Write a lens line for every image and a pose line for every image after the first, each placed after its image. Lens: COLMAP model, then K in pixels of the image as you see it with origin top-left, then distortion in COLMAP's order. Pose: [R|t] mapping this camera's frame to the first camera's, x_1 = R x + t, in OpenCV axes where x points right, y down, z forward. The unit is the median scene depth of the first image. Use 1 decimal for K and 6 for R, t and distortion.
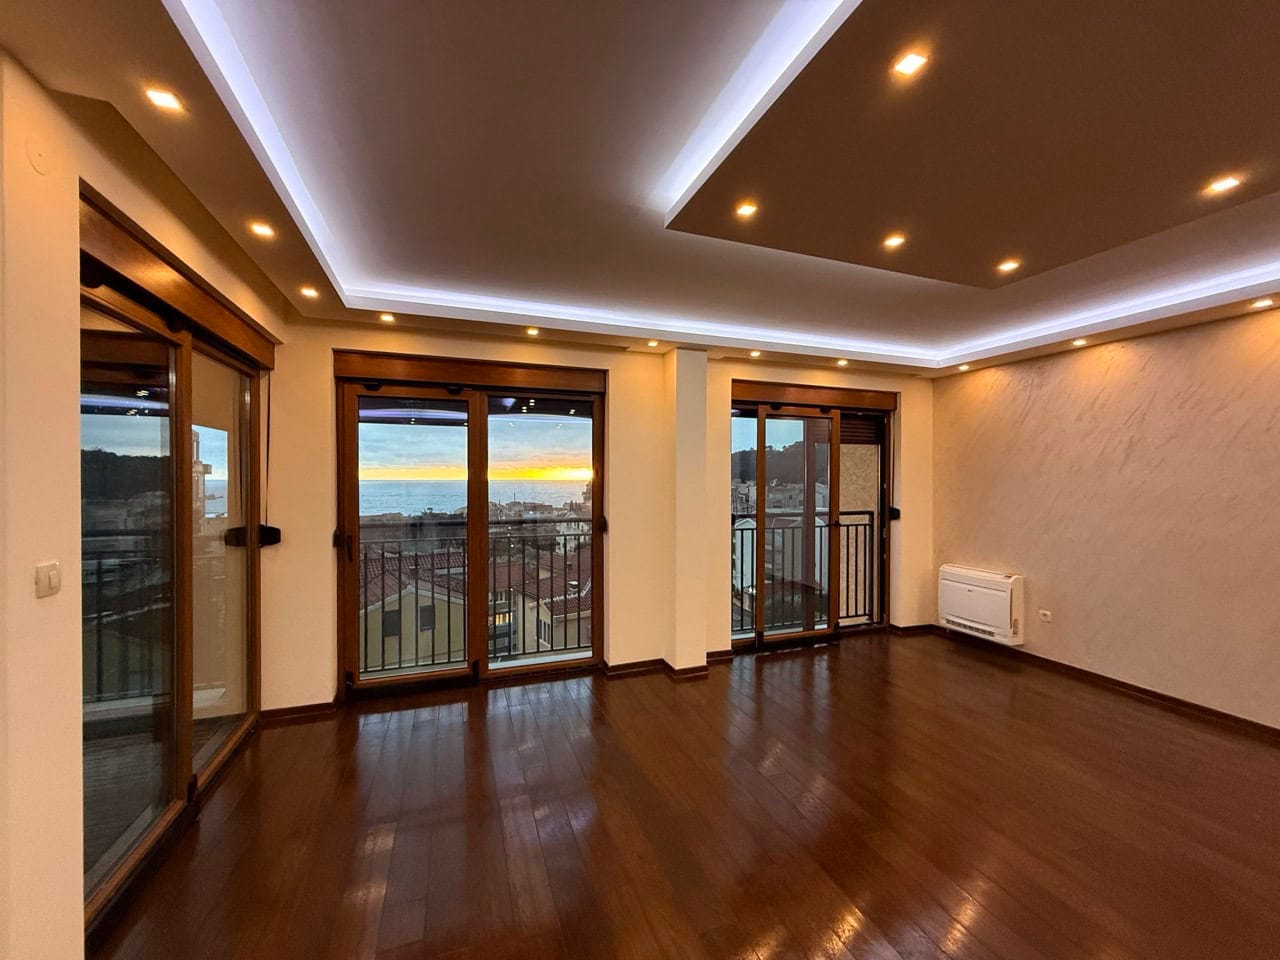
lens RADIAL K [[515.9, 0, 635.5], [0, 515.9, 478.4], [0, 0, 1]] dist [0.007181, 0.000049]
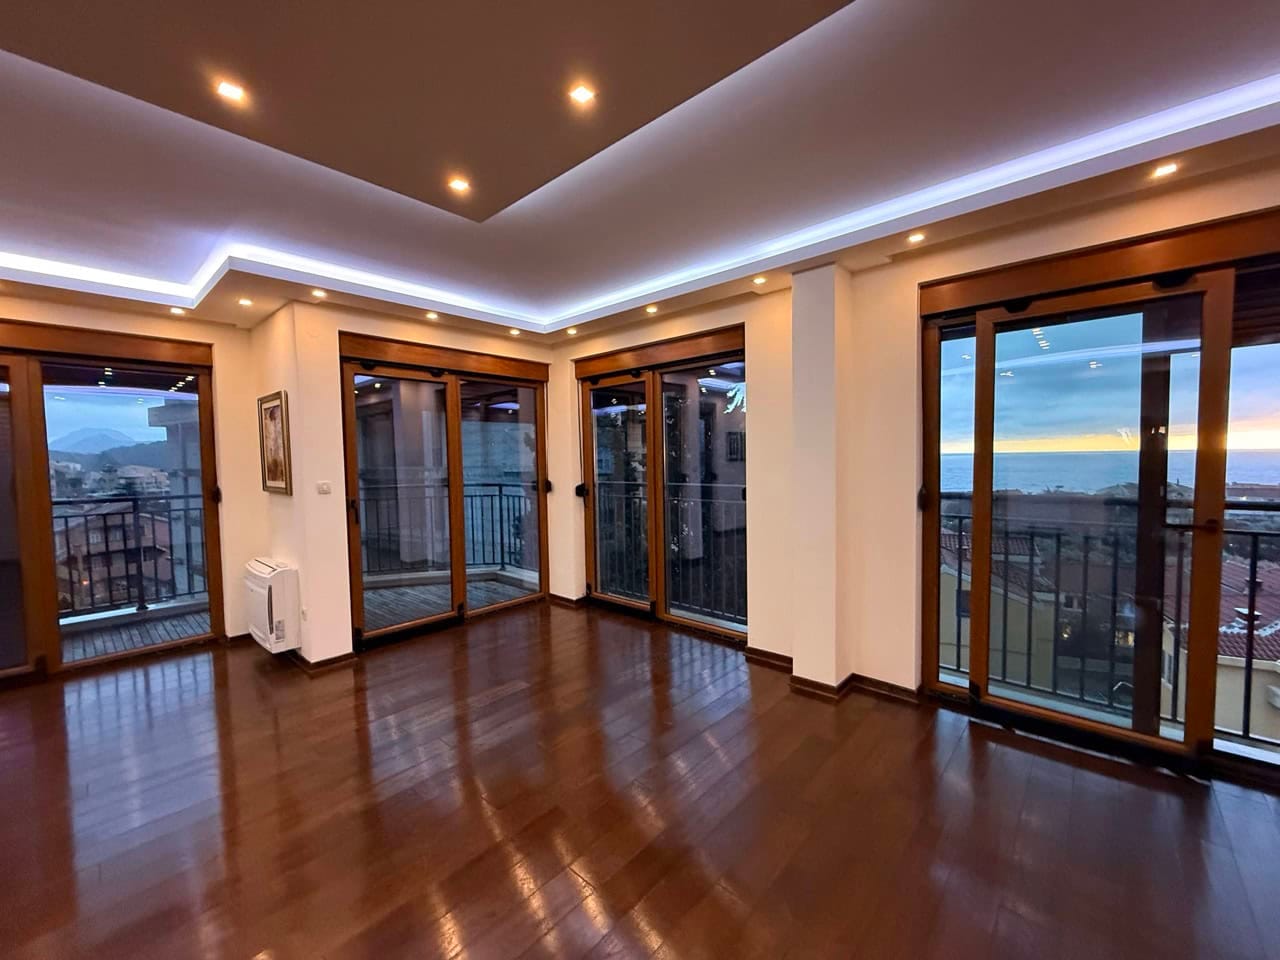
lens RADIAL K [[515.9, 0, 637.7], [0, 515.9, 484.1], [0, 0, 1]] dist [0.007181, 0.000049]
pose [[0.461158, 0.037342, -0.886532, 0.544421], [0.017625, 0.998531, 0.051228, 0.017621], [0.887143, -0.039249, 0.459823, 0.333662]]
